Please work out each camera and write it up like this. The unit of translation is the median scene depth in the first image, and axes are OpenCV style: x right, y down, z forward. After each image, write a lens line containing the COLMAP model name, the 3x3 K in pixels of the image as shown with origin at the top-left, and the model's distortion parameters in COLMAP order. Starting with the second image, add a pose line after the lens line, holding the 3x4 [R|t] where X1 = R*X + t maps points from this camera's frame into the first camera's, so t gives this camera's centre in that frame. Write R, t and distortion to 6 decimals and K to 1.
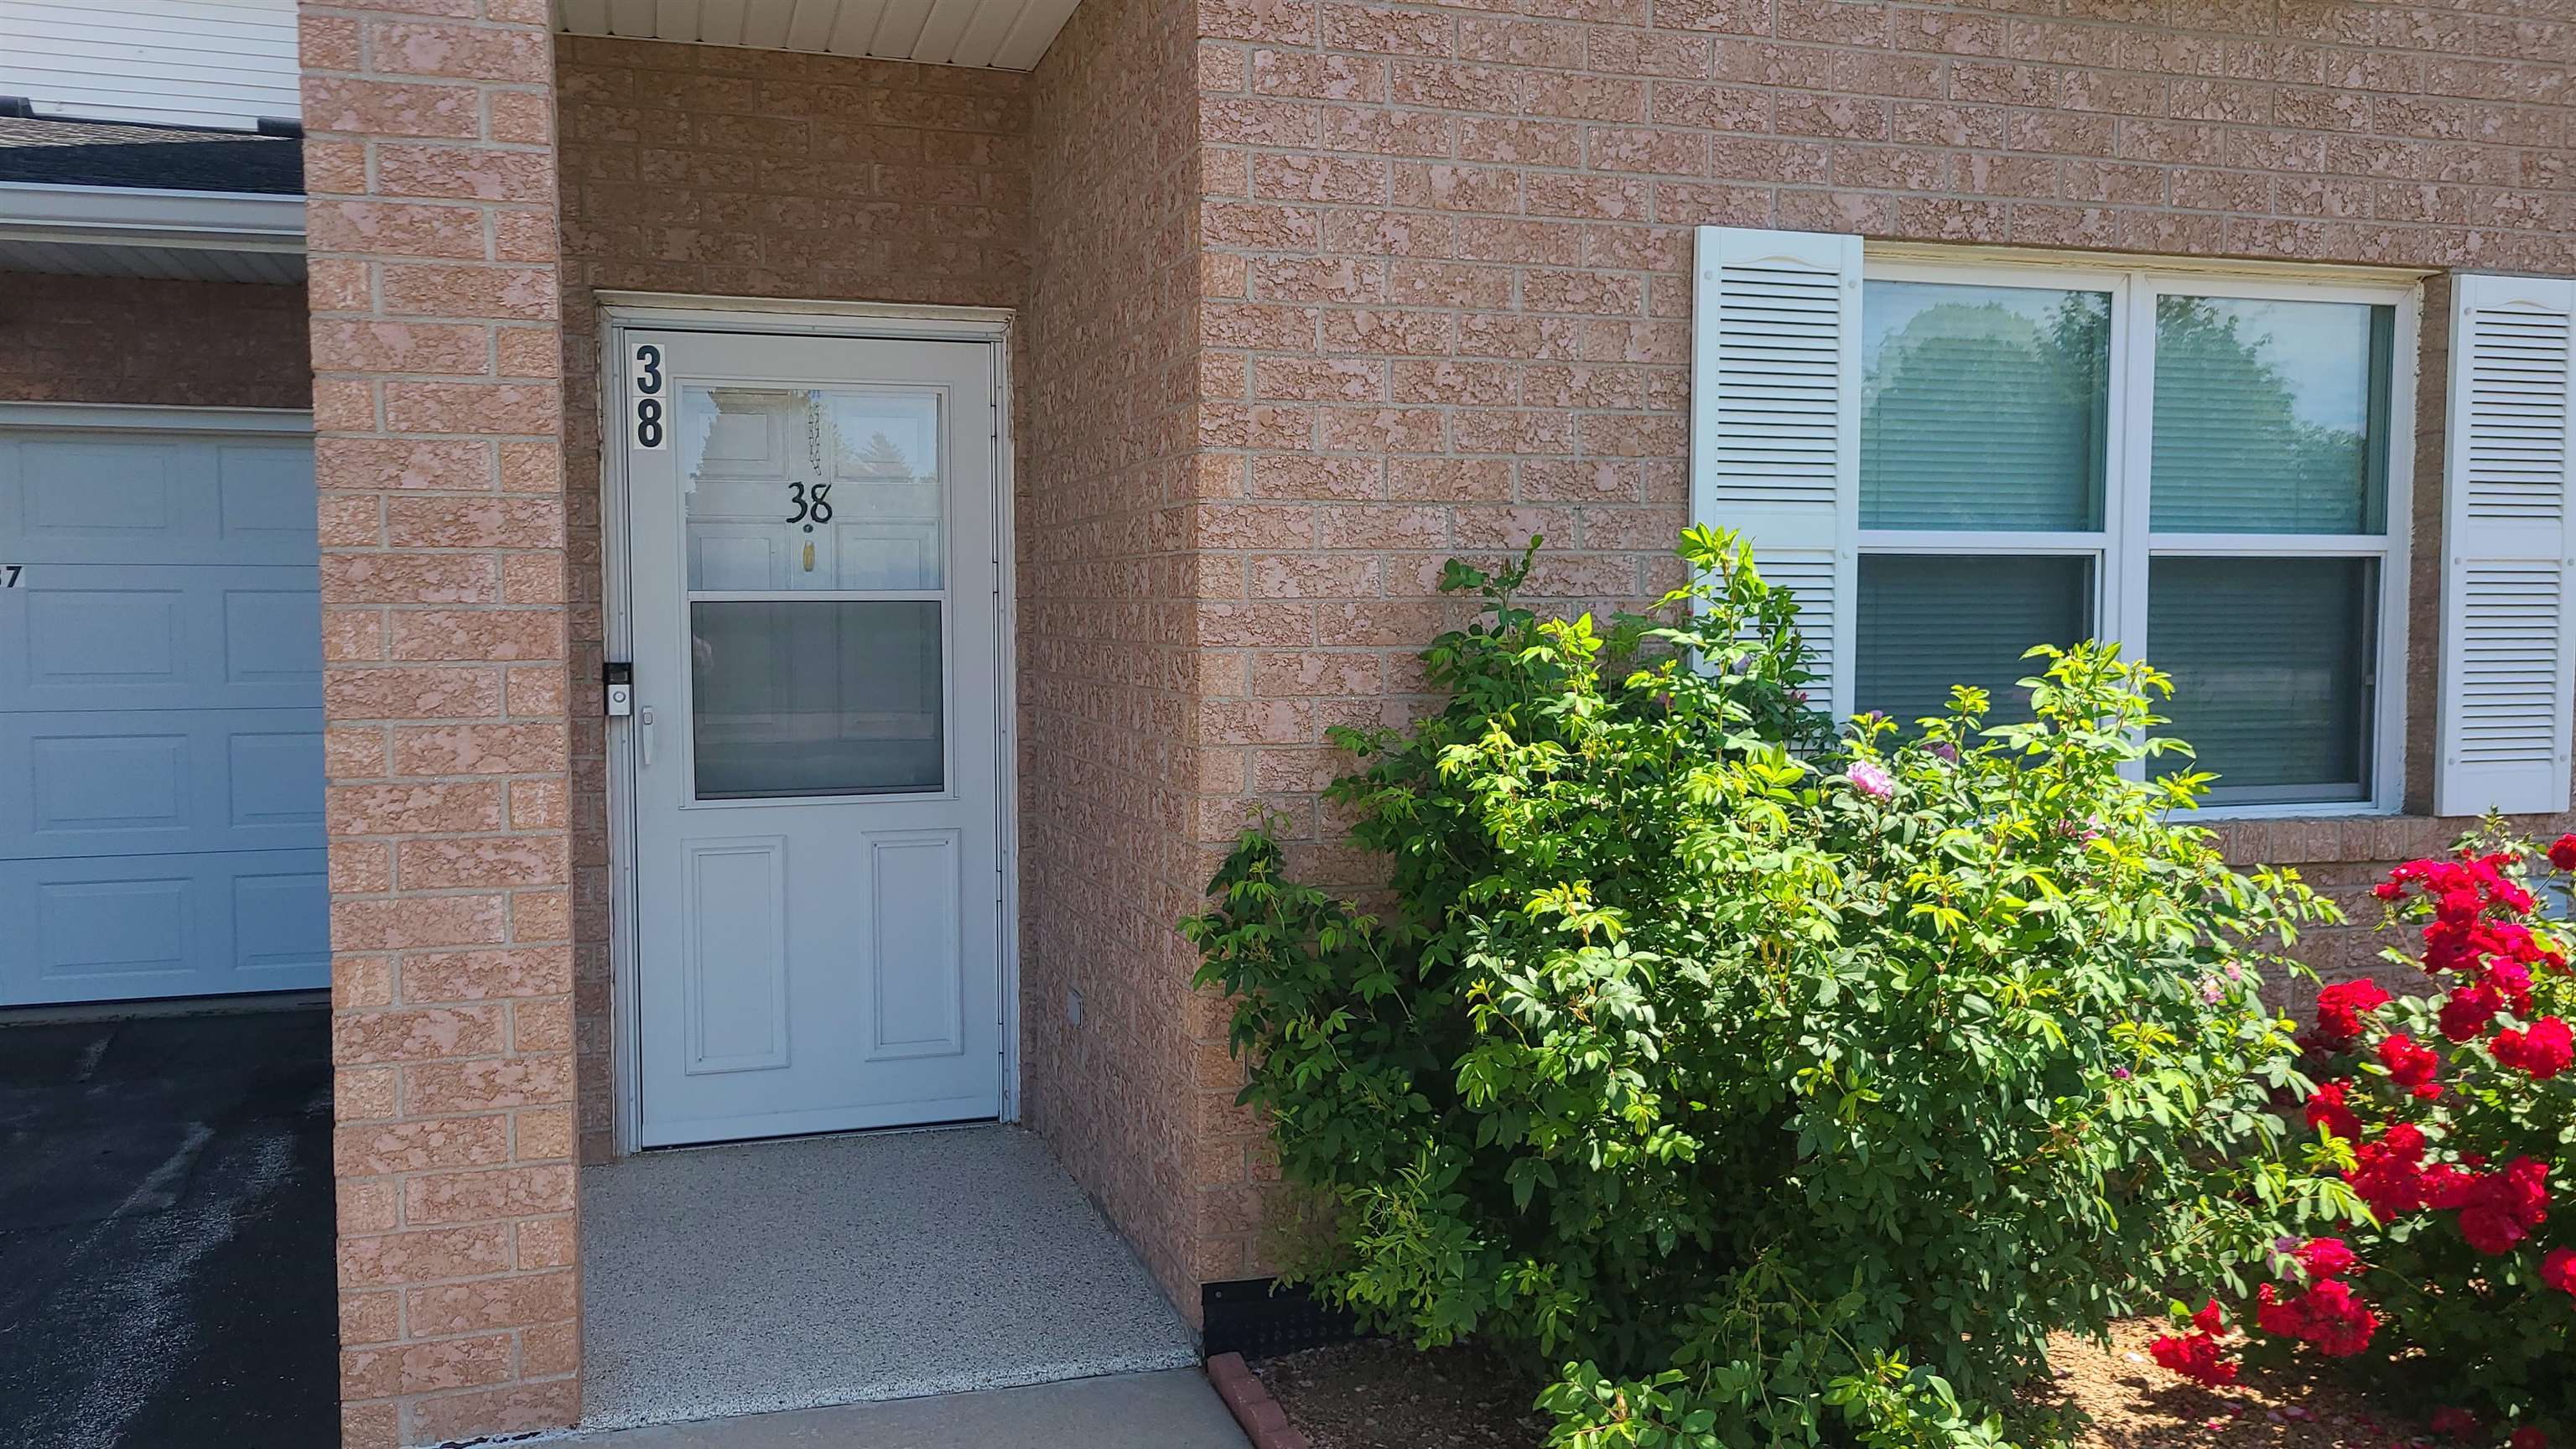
lens RADIAL K [[1937.4, 0, 1279.4], [0, 1937.4, 718.8], [0, 0, 1]] dist [0.035625, -0.023076]
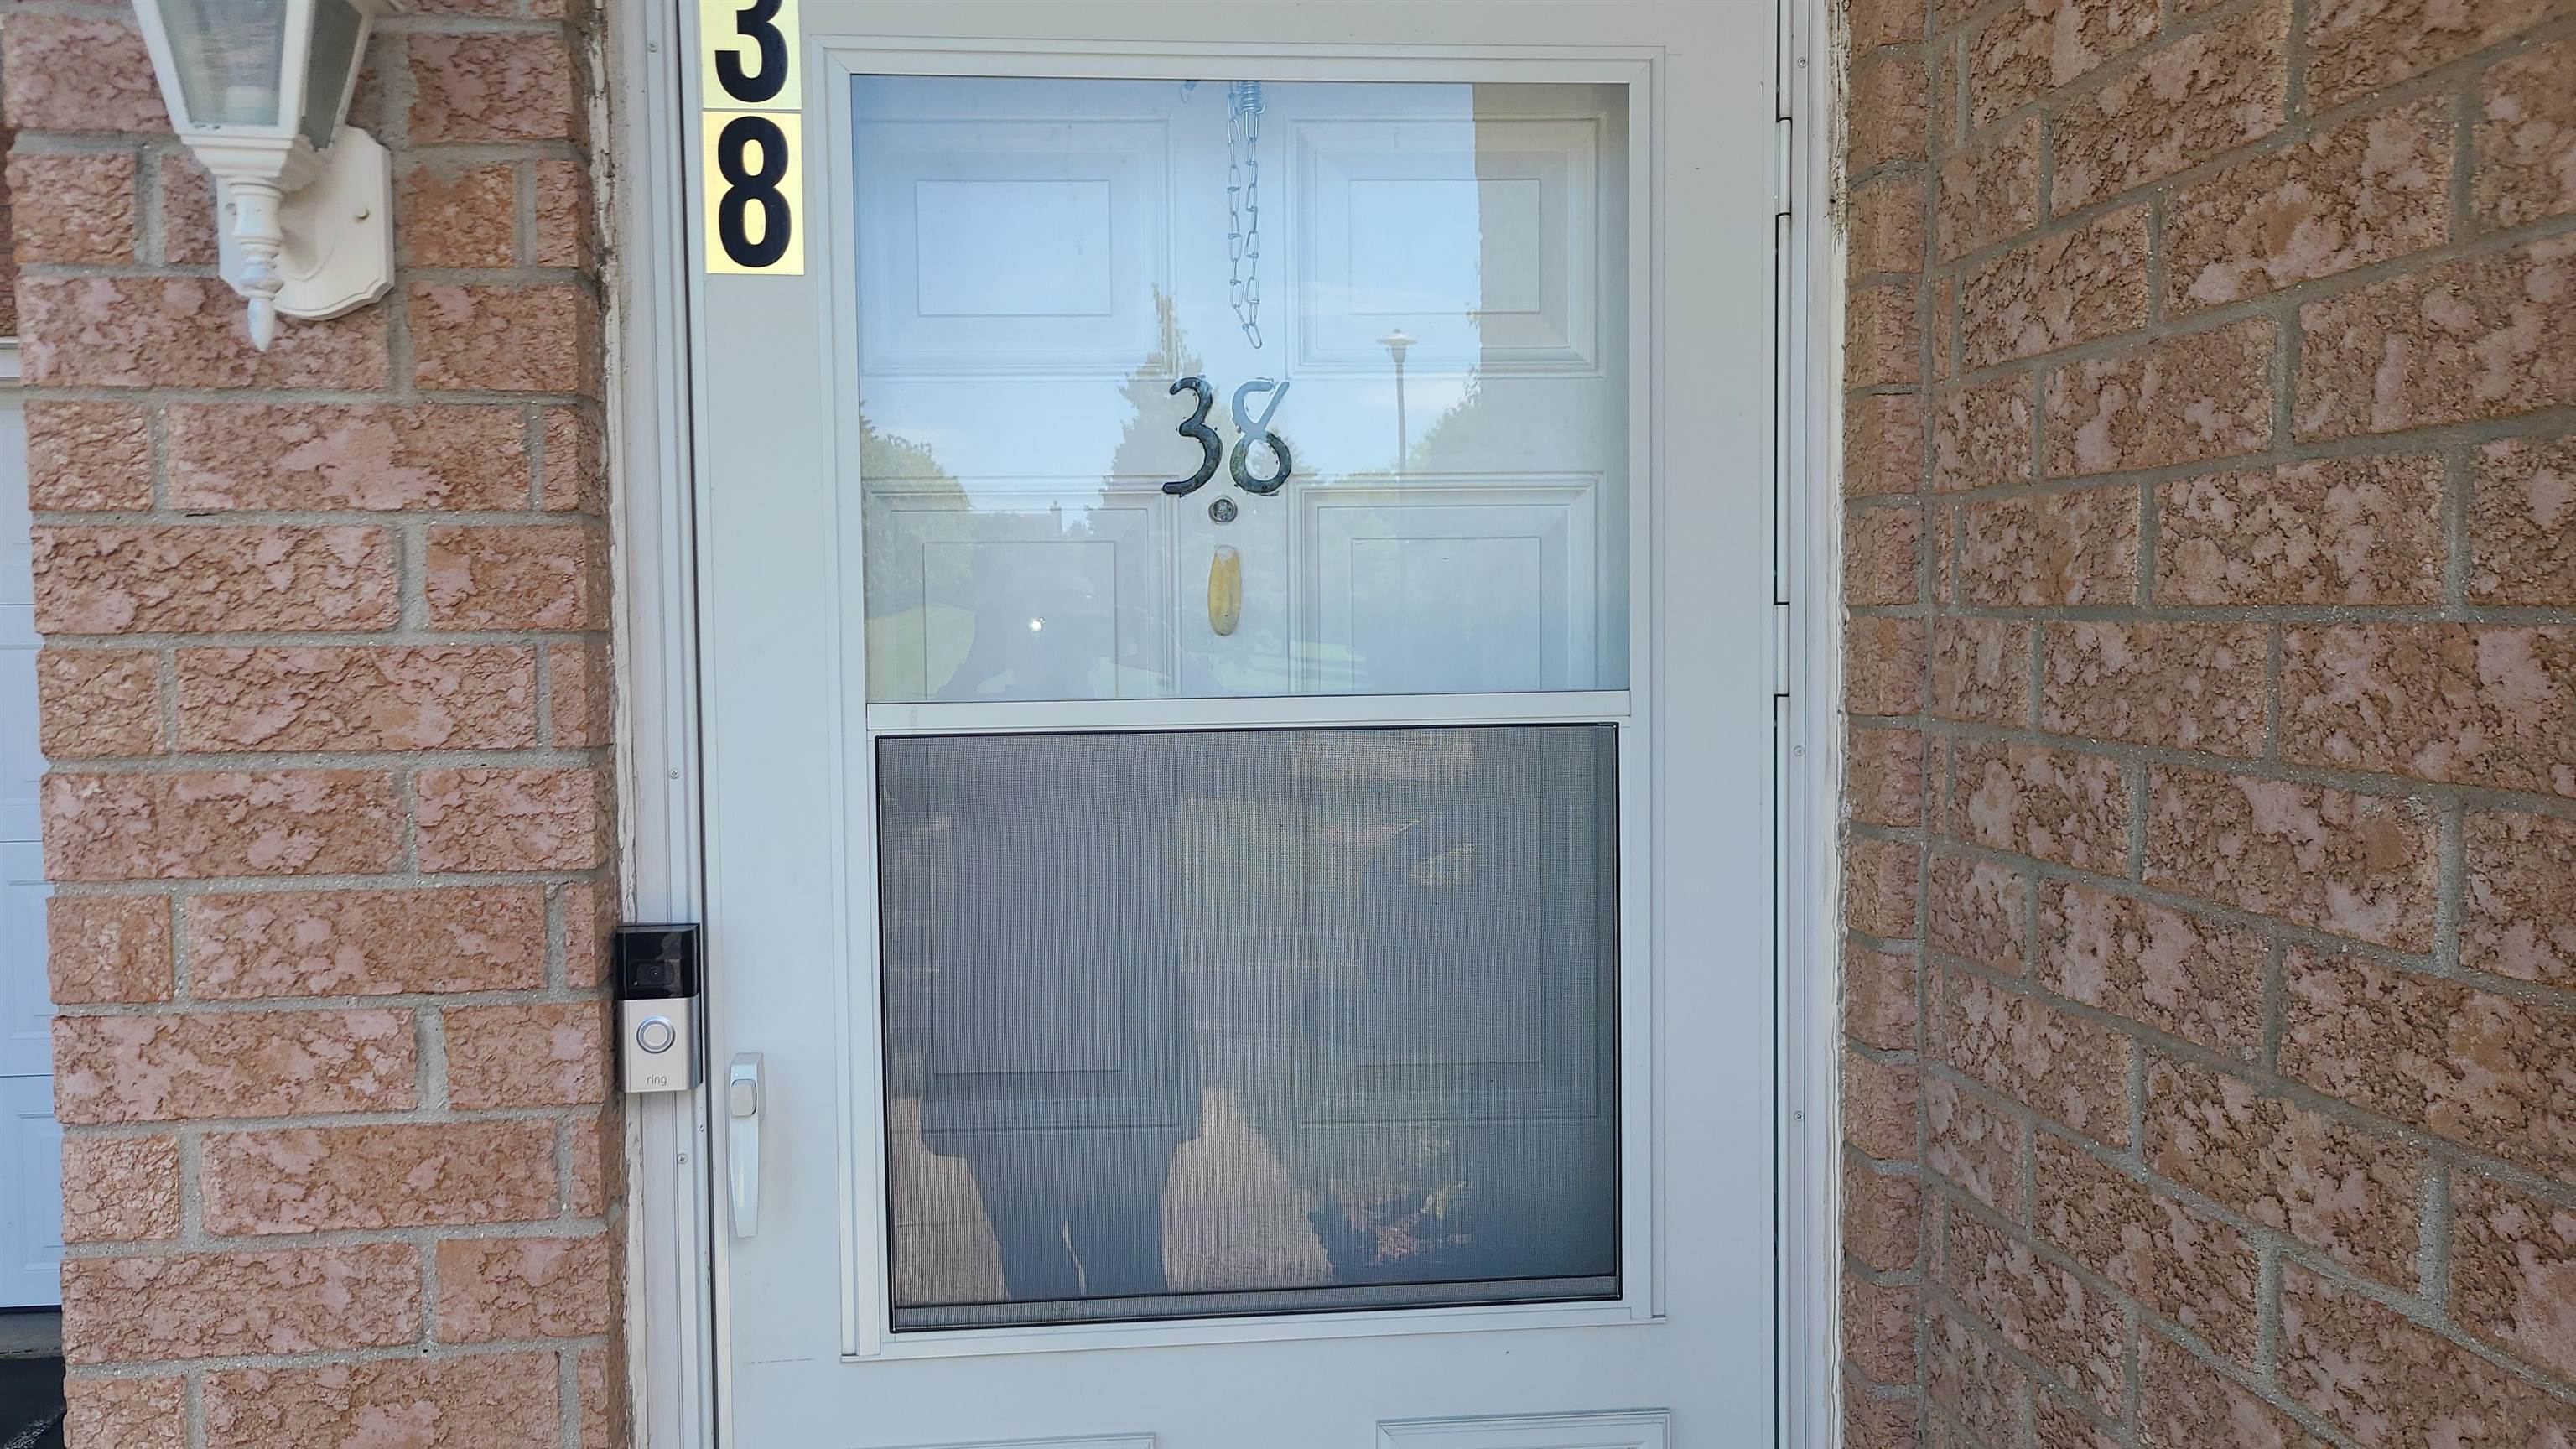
lens RADIAL K [[1937.4, 0, 1292.1], [0, 1937.4, 719.5], [0, 0, 1]] dist [0.035625, -0.023076]
pose [[0.979461, 0.004166, -0.201590, -0.168941], [-0.004459, 0.999990, -0.000997, -0.063672], [0.201584, 0.001876, 0.979469, 0.697793]]
